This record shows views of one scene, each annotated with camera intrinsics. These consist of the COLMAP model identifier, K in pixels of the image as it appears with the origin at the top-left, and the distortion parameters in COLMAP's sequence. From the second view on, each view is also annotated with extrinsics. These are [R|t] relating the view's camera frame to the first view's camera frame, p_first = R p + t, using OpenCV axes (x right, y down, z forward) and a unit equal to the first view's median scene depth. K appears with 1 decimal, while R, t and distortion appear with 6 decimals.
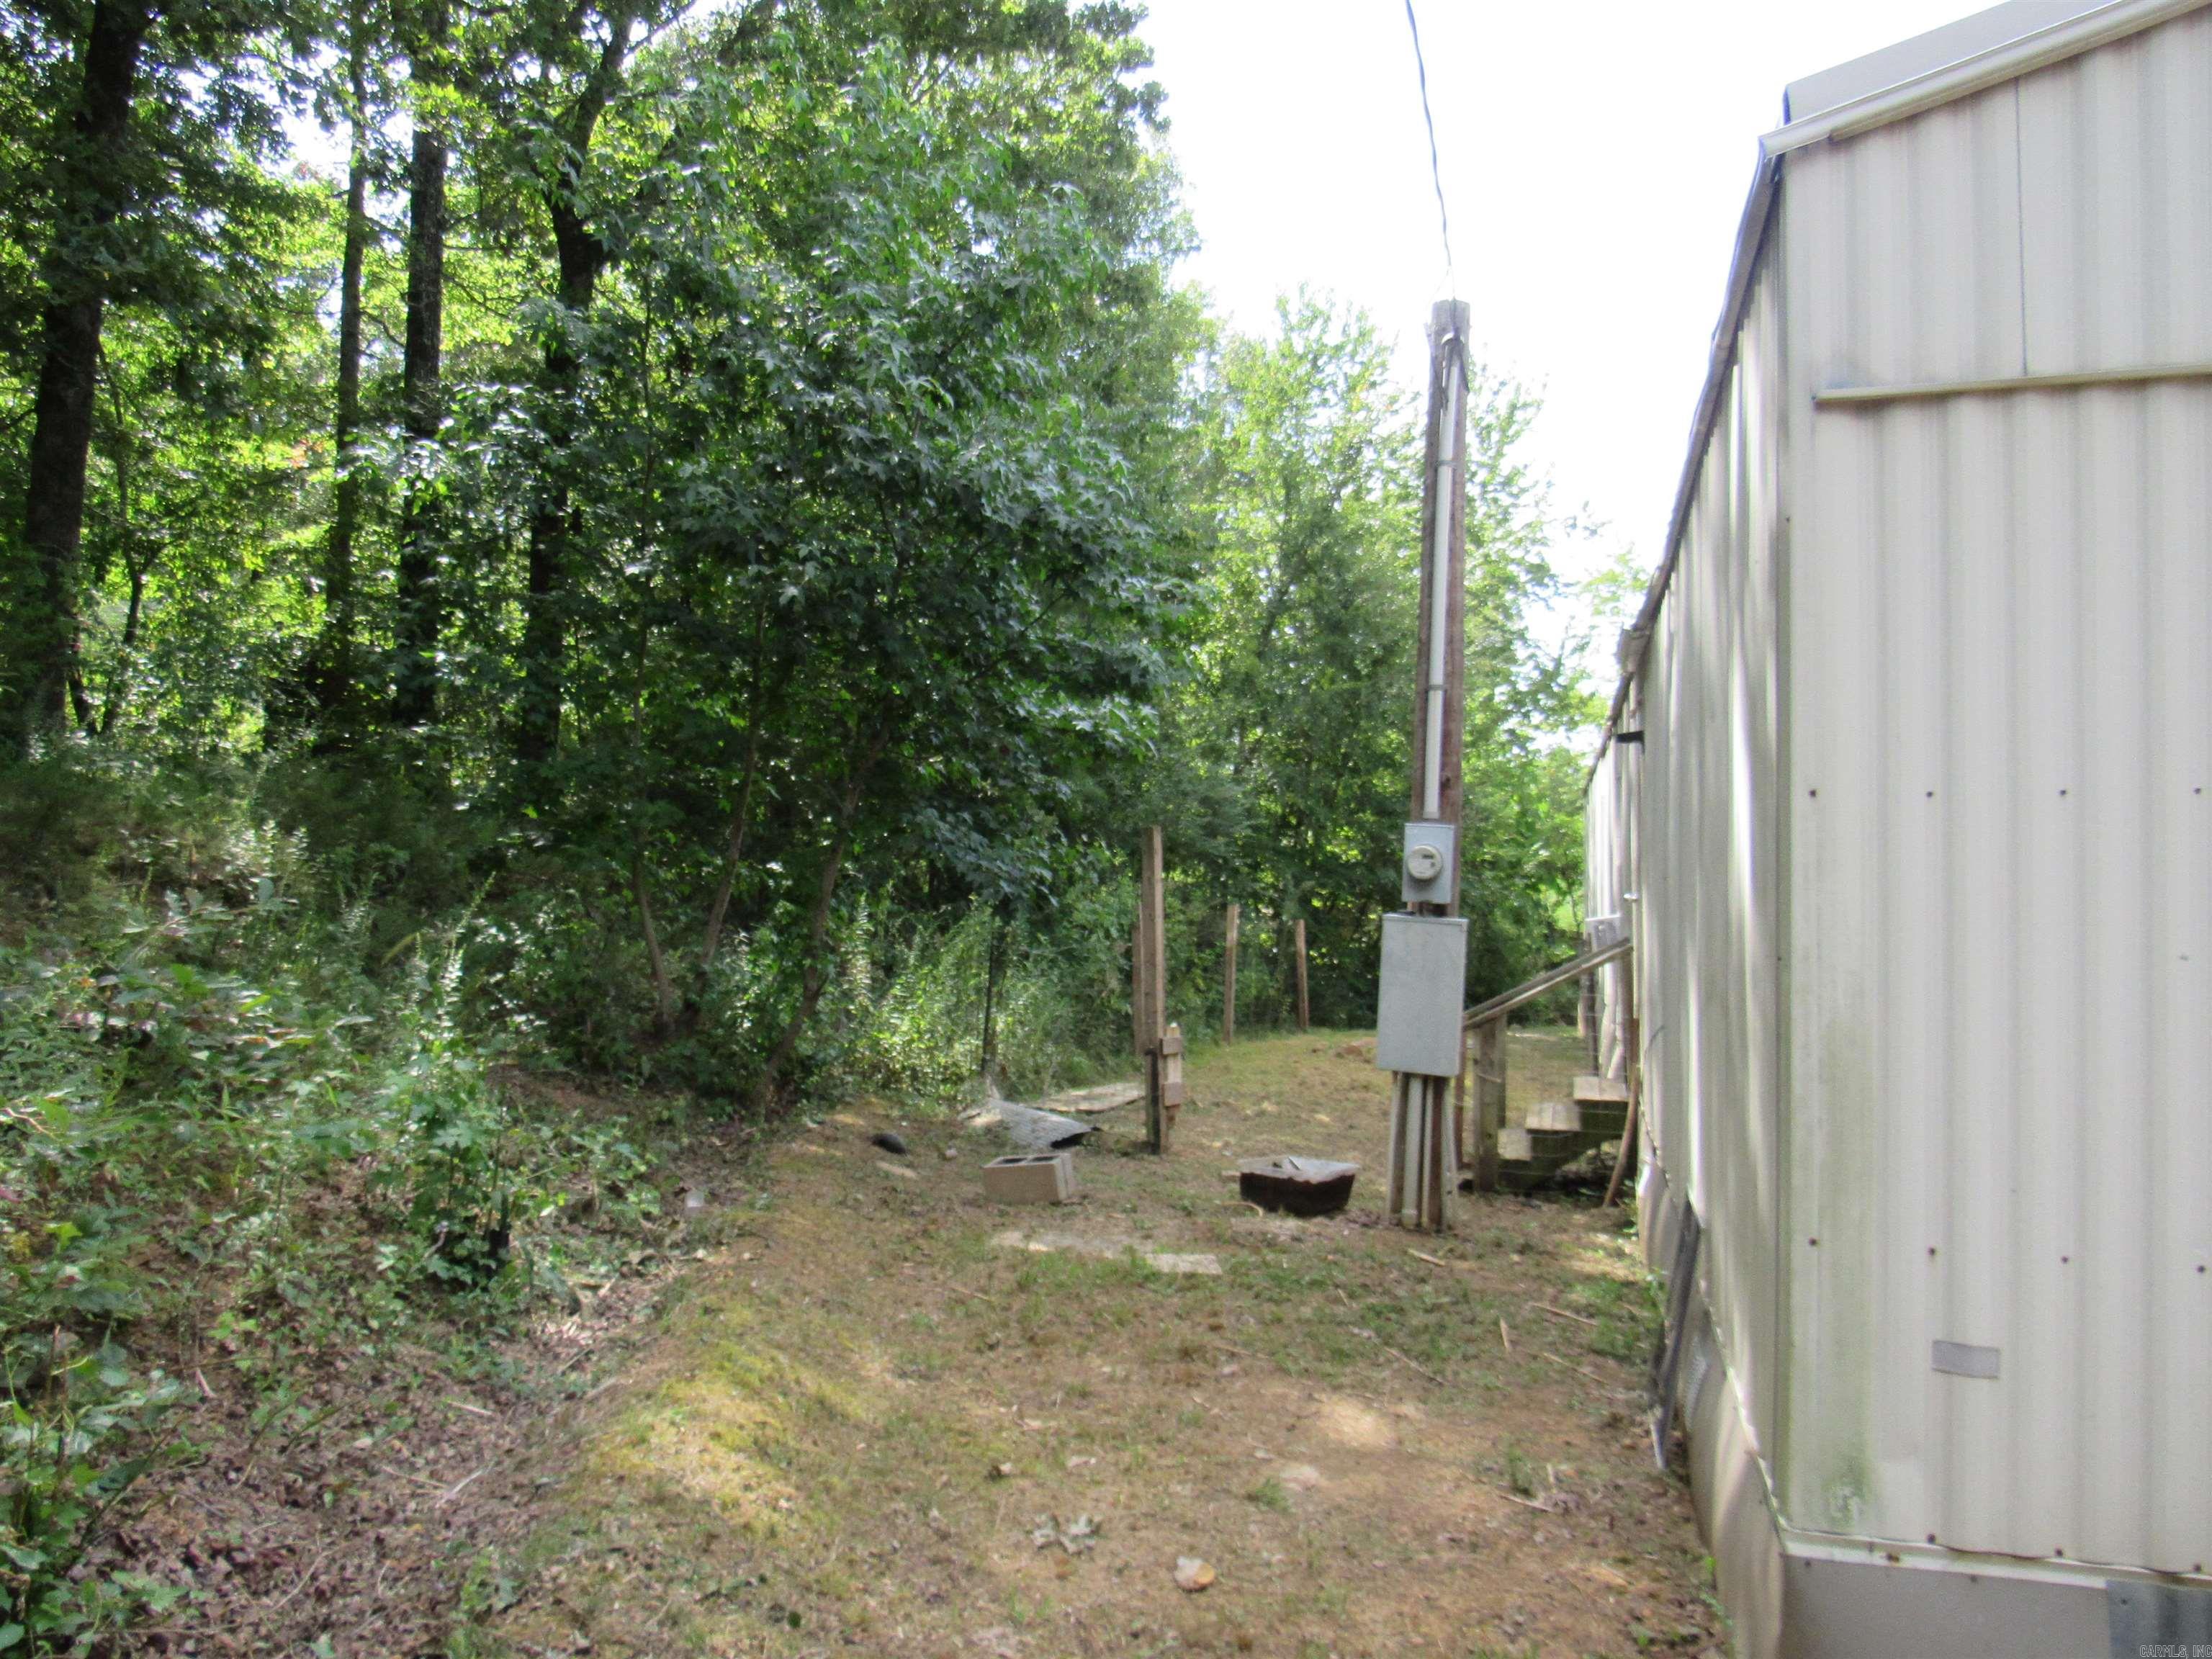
lens RADIAL K [[1580.9, 0, 1106.0], [0, 1580.9, 829.5], [0, 0, 1]] dist [-0.031246, 0.005906]
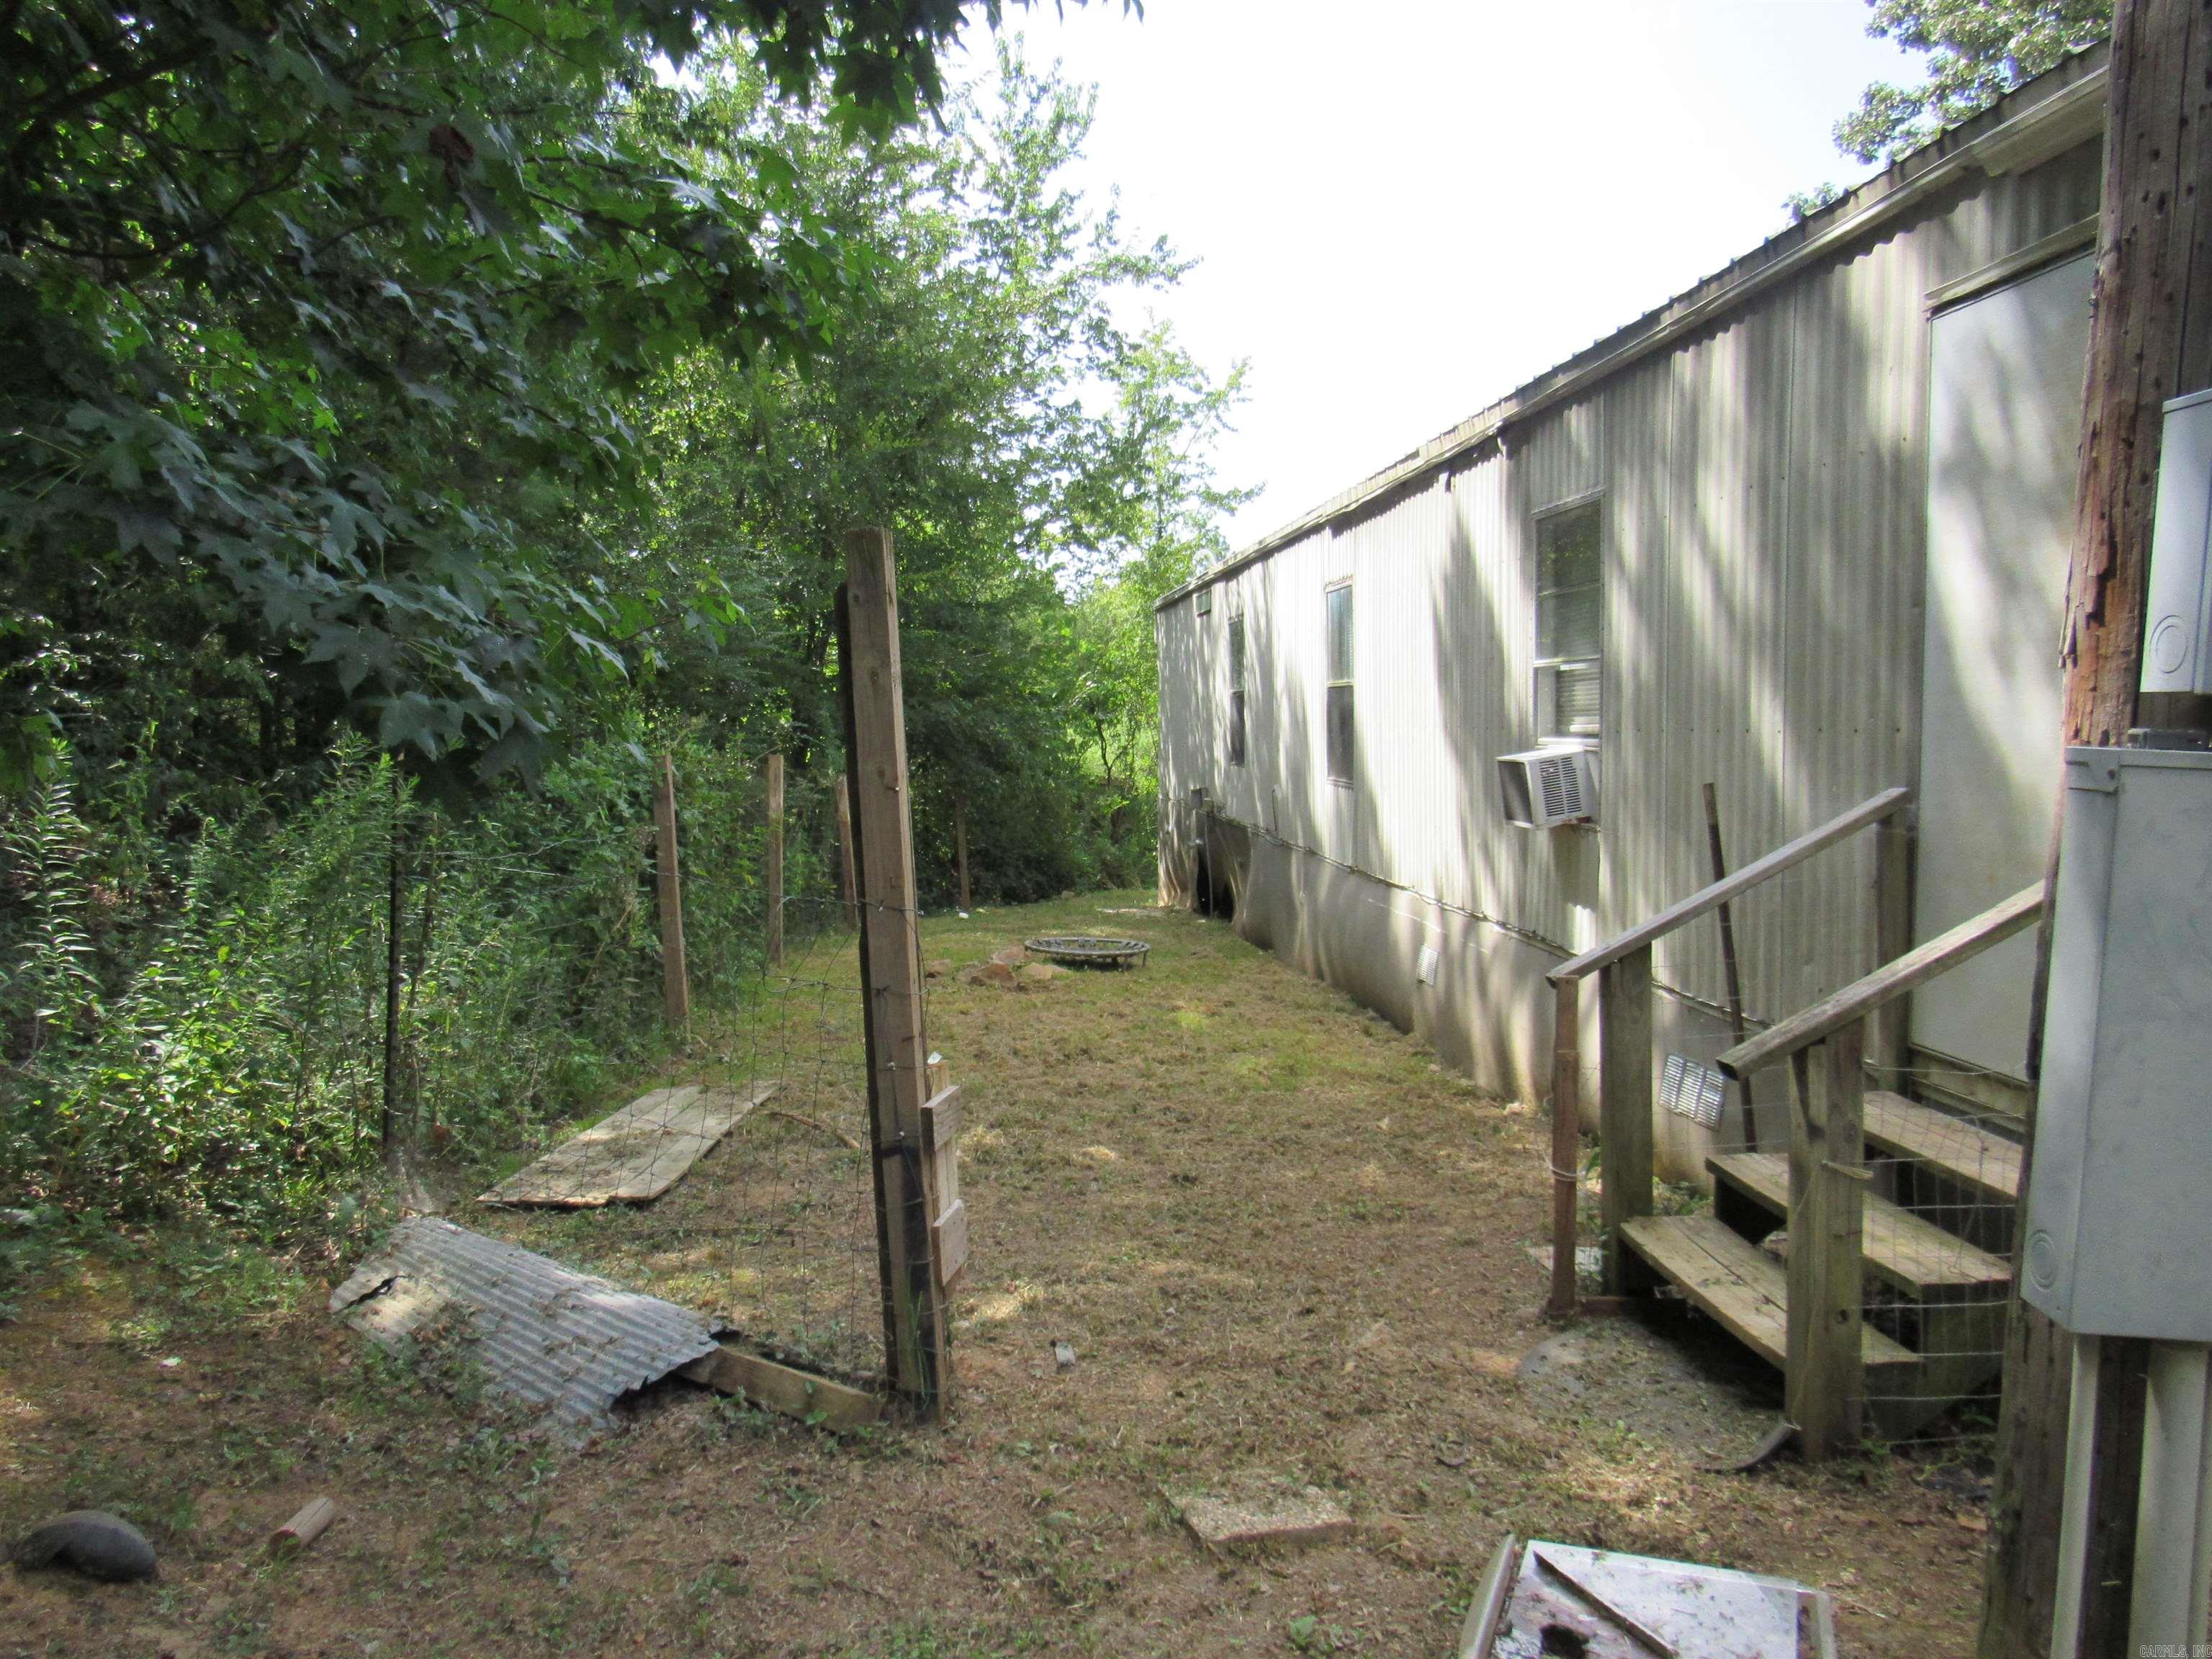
lens RADIAL K [[1580.9, 0, 1106.0], [0, 1580.9, 829.5], [0, 0, 1]] dist [-0.031246, 0.005906]
pose [[0.931592, -0.044462, 0.360776, -0.042764], [0.010376, 0.995340, 0.095873, 0.025119], [-0.363357, -0.085571, 0.927712, 0.500169]]
